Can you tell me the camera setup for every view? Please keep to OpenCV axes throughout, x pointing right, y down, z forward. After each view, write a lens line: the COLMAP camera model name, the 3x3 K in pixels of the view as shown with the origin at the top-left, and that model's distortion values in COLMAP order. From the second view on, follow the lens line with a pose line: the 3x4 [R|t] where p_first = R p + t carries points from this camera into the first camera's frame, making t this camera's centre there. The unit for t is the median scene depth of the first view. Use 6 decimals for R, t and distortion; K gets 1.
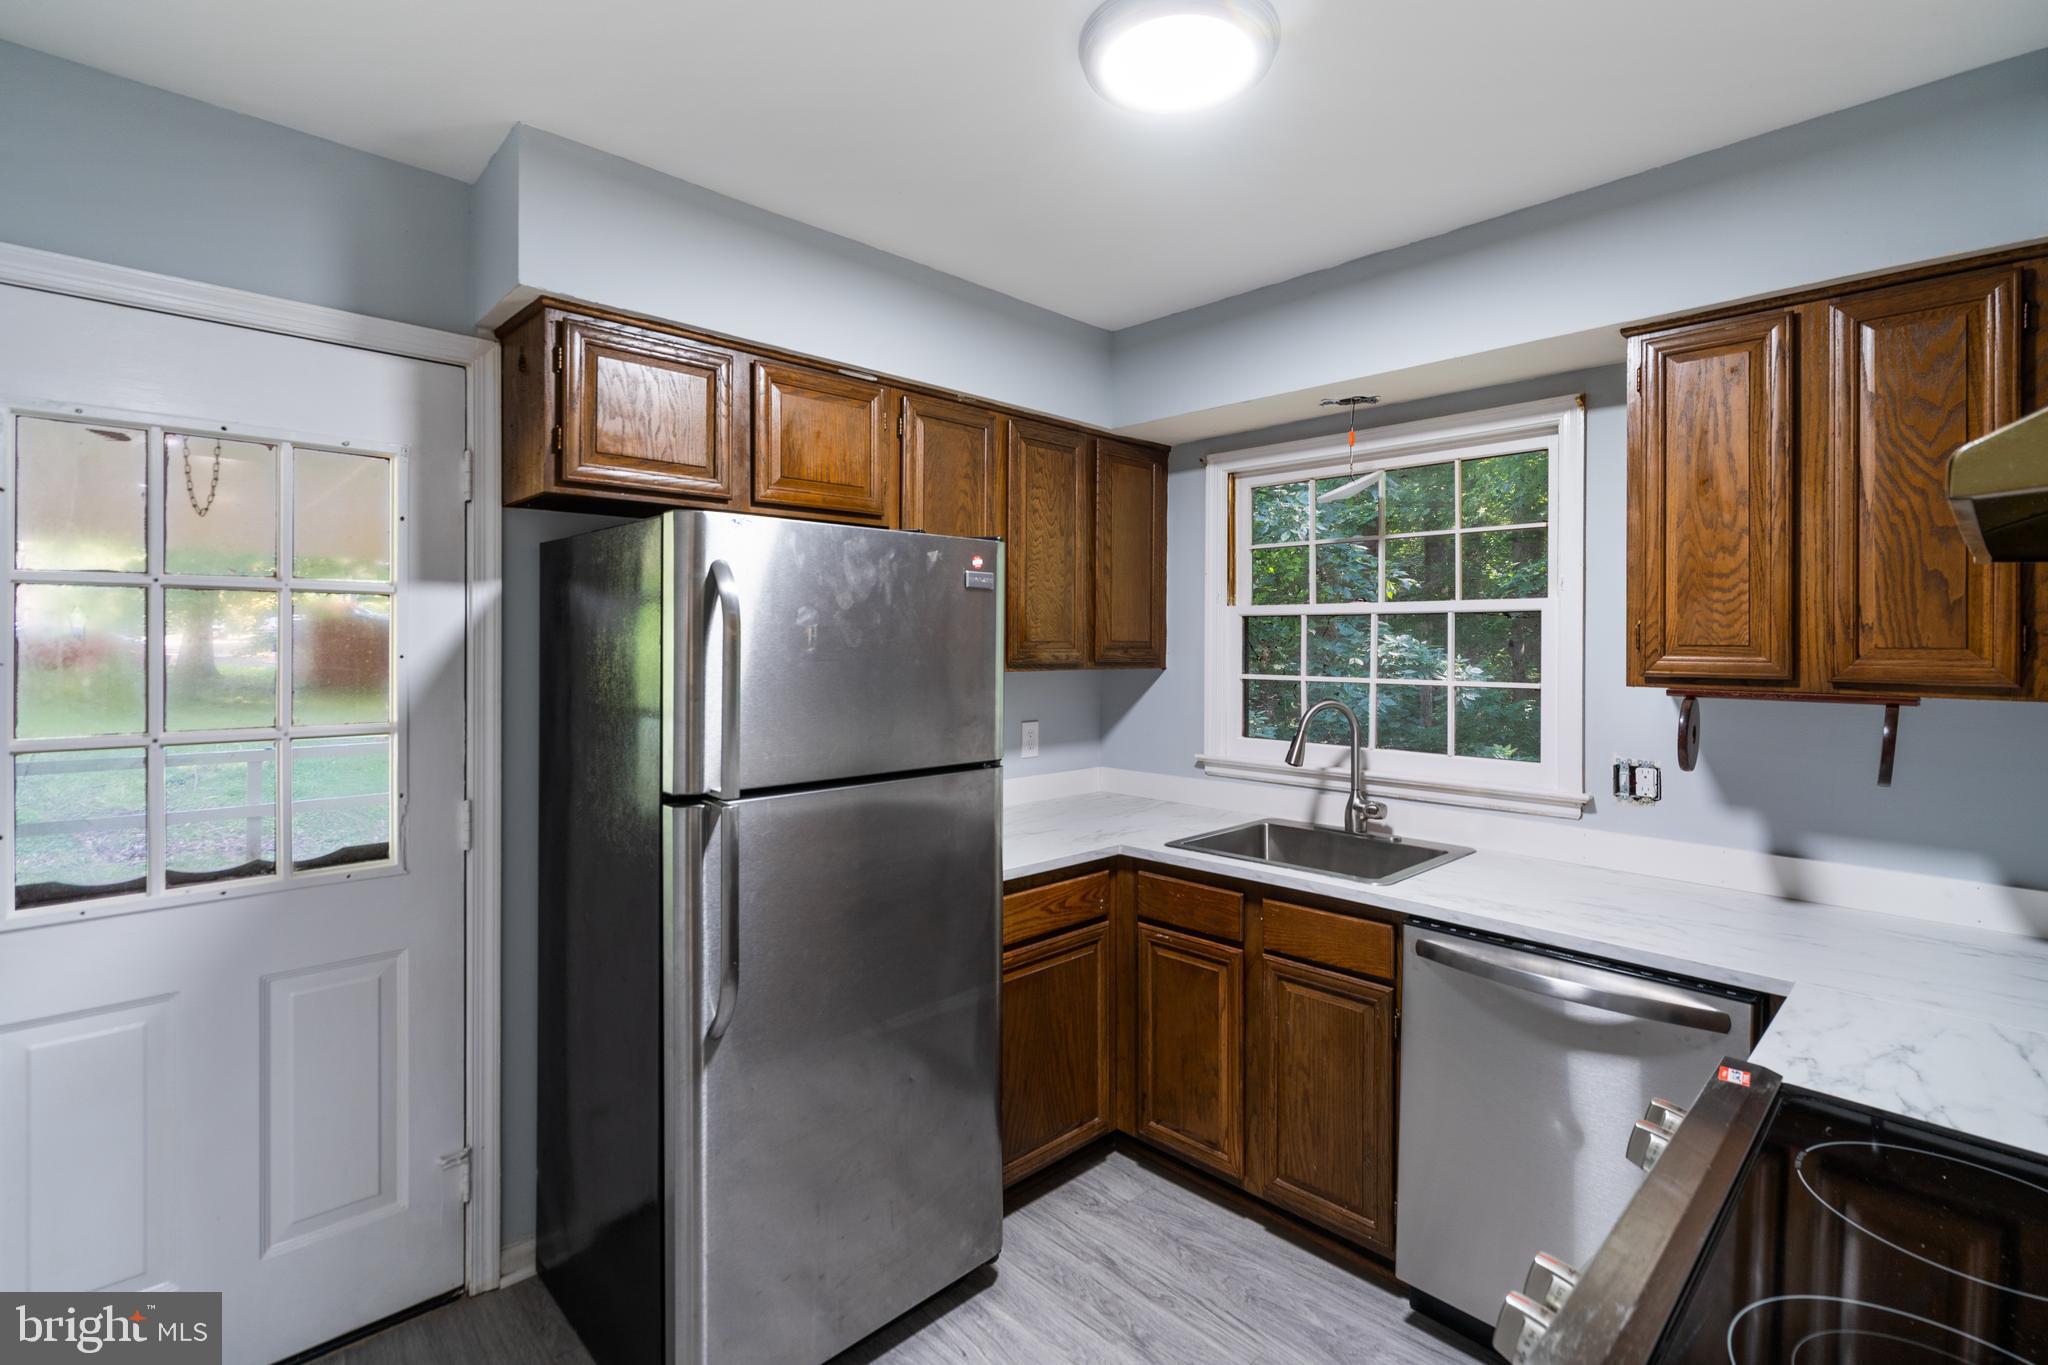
lens RADIAL K [[939.3, 0, 1020.0], [0, 939.3, 645.9], [0, 0, 1]] dist [-0.009857, 0.003122]
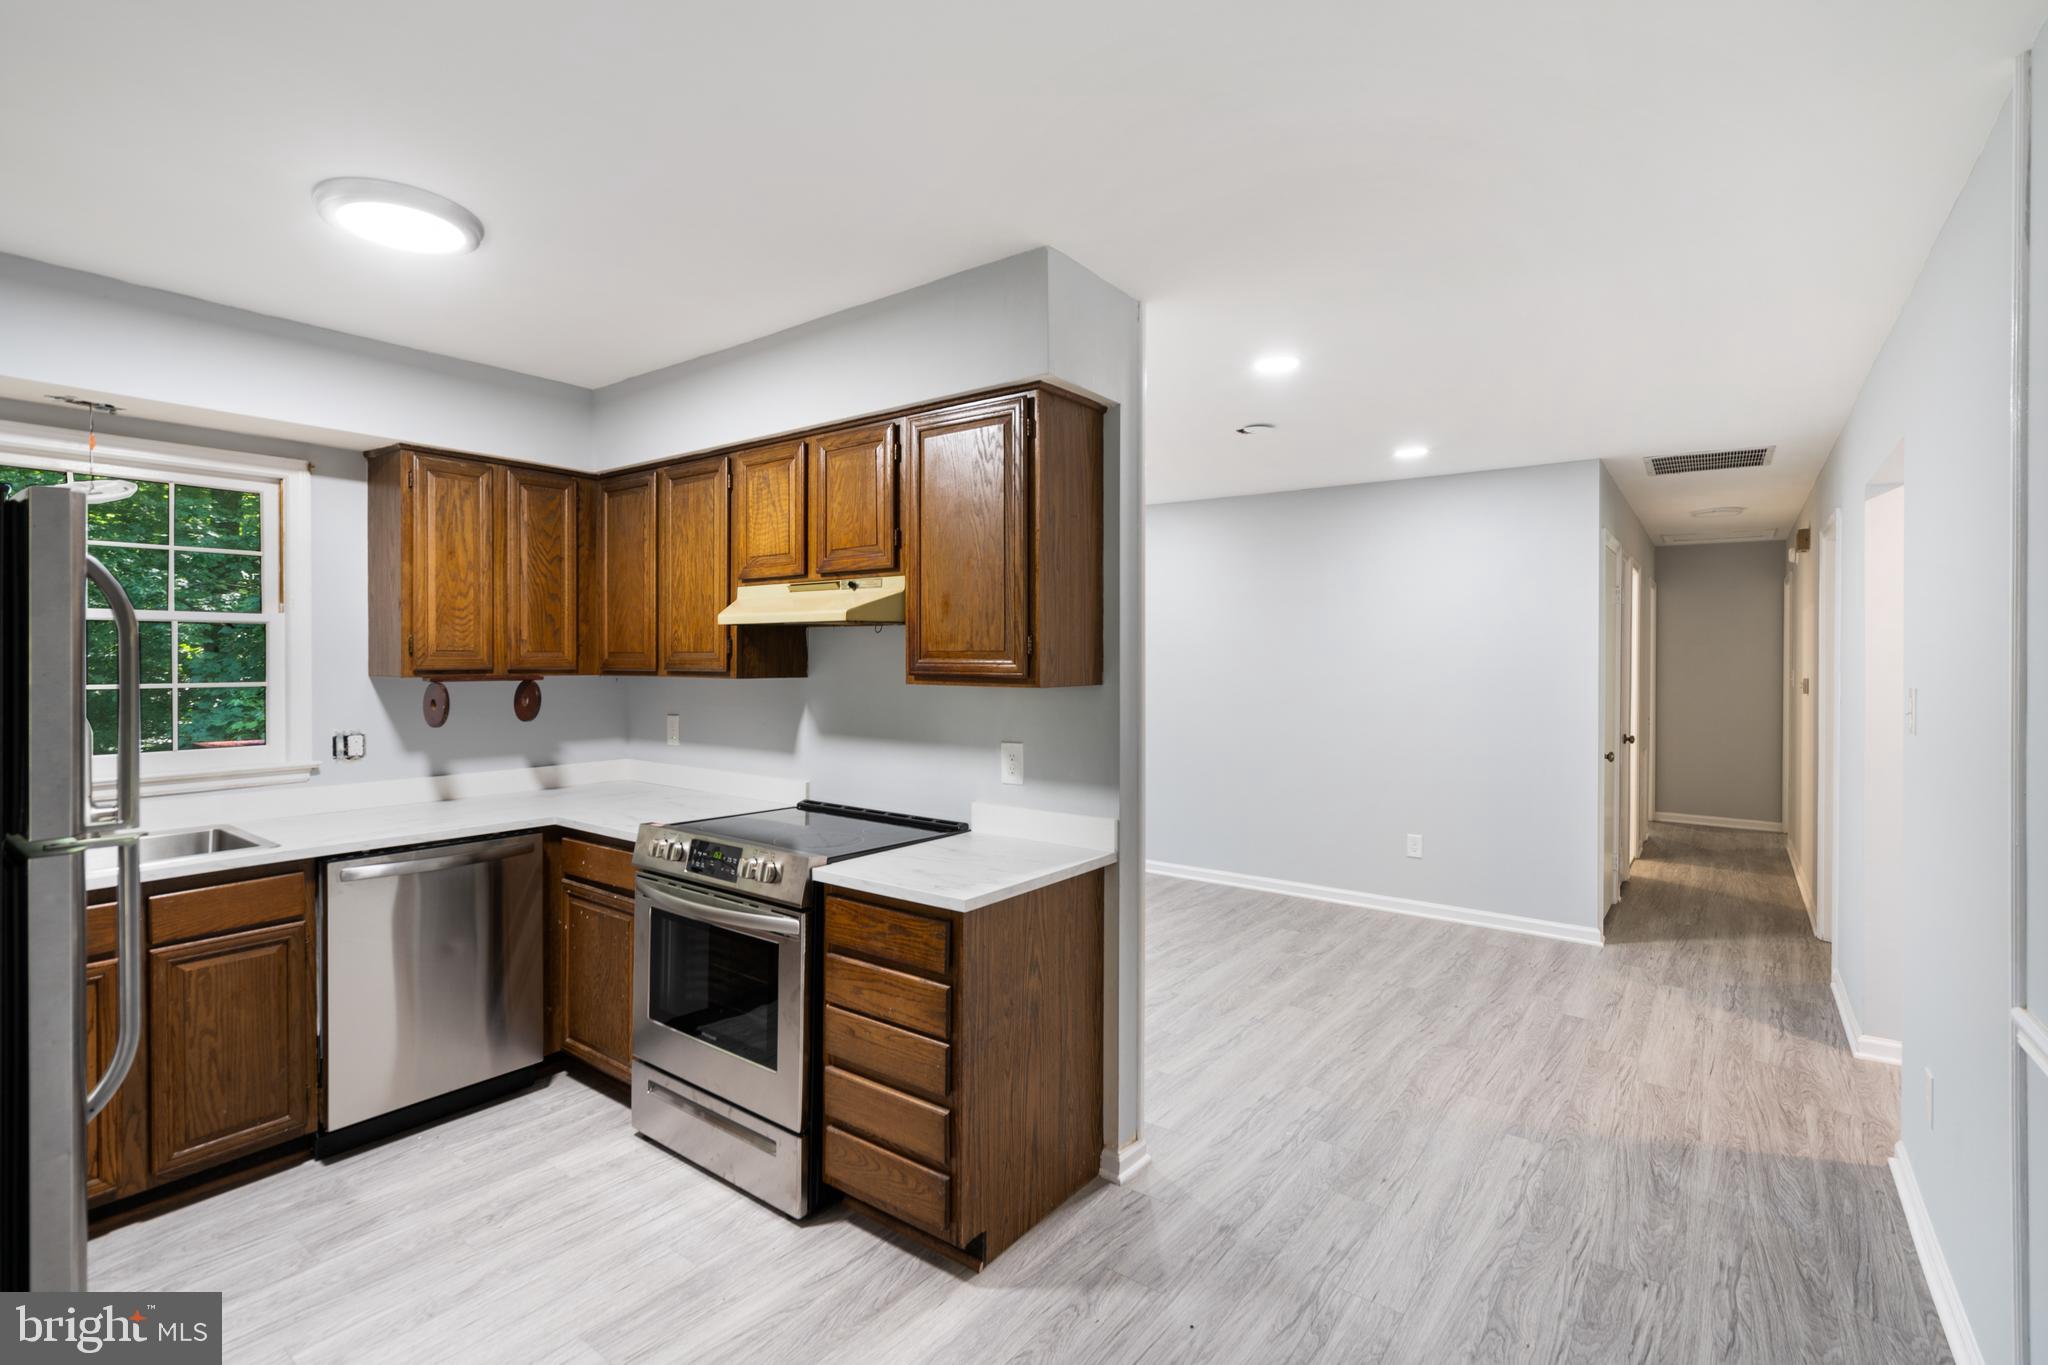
lens RADIAL K [[939.3, 0, 1030.3], [0, 939.3, 671.4], [0, 0, 1]] dist [-0.009857, 0.003122]
pose [[-0.170054, -0.023931, 0.985144, -0.969919], [0.000665, 0.999702, 0.024399, -0.003159], [-0.985435, 0.004805, -0.169987, 0.231809]]
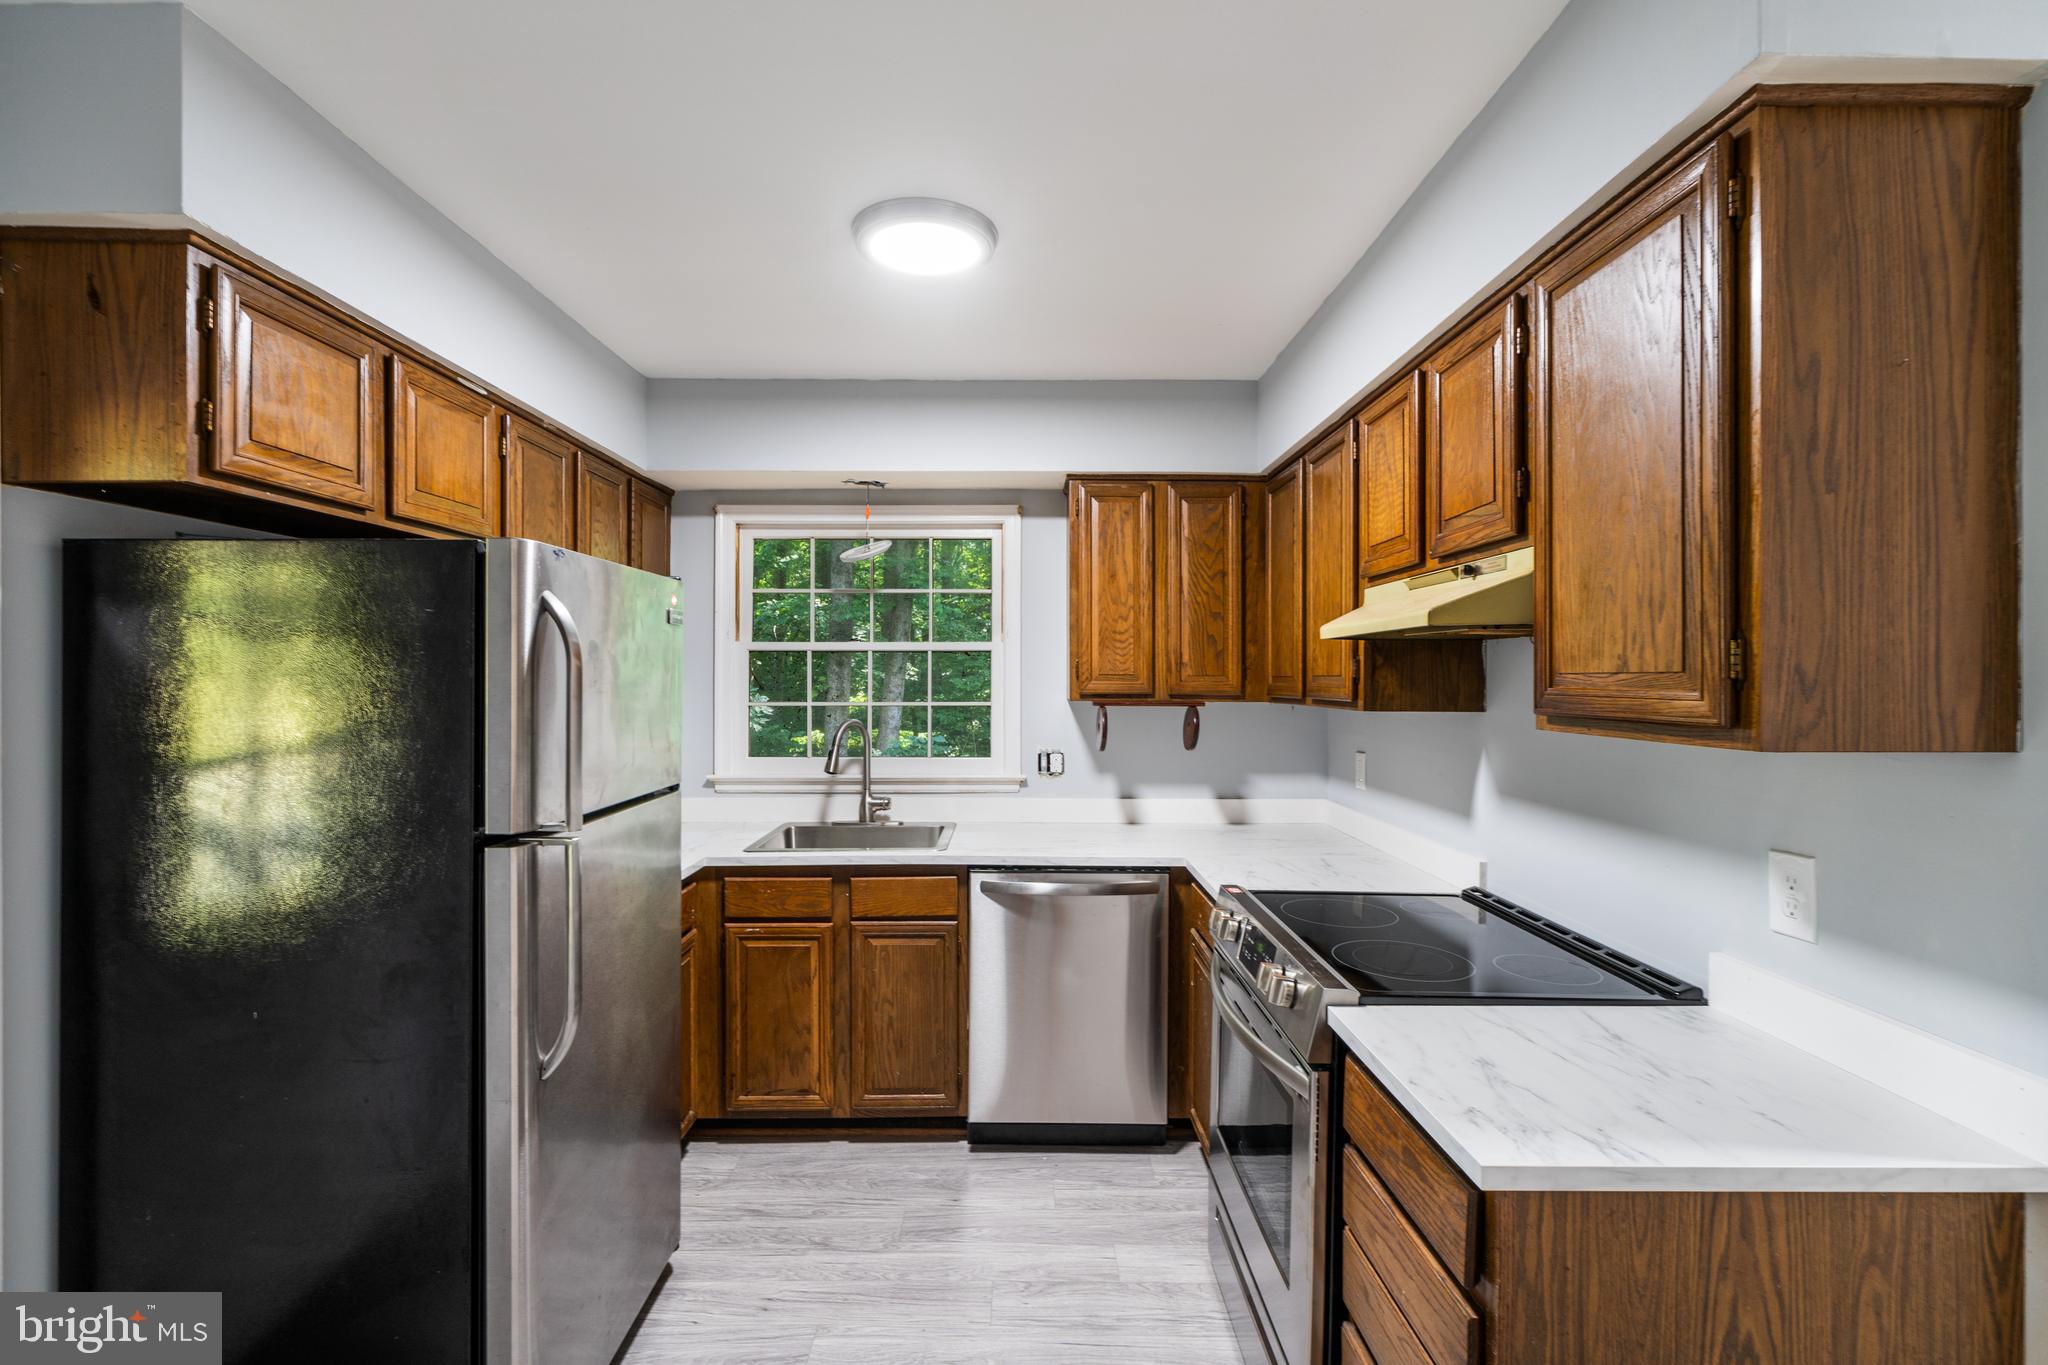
lens RADIAL K [[939.3, 0, 1010.3], [0, 939.3, 678.9], [0, 0, 1]] dist [-0.009857, 0.003122]
pose [[0.693796, -0.006454, 0.720143, -0.529303], [0.005099, 0.999979, 0.004049, -0.000625], [-0.720154, 0.000863, 0.693814, -0.027160]]
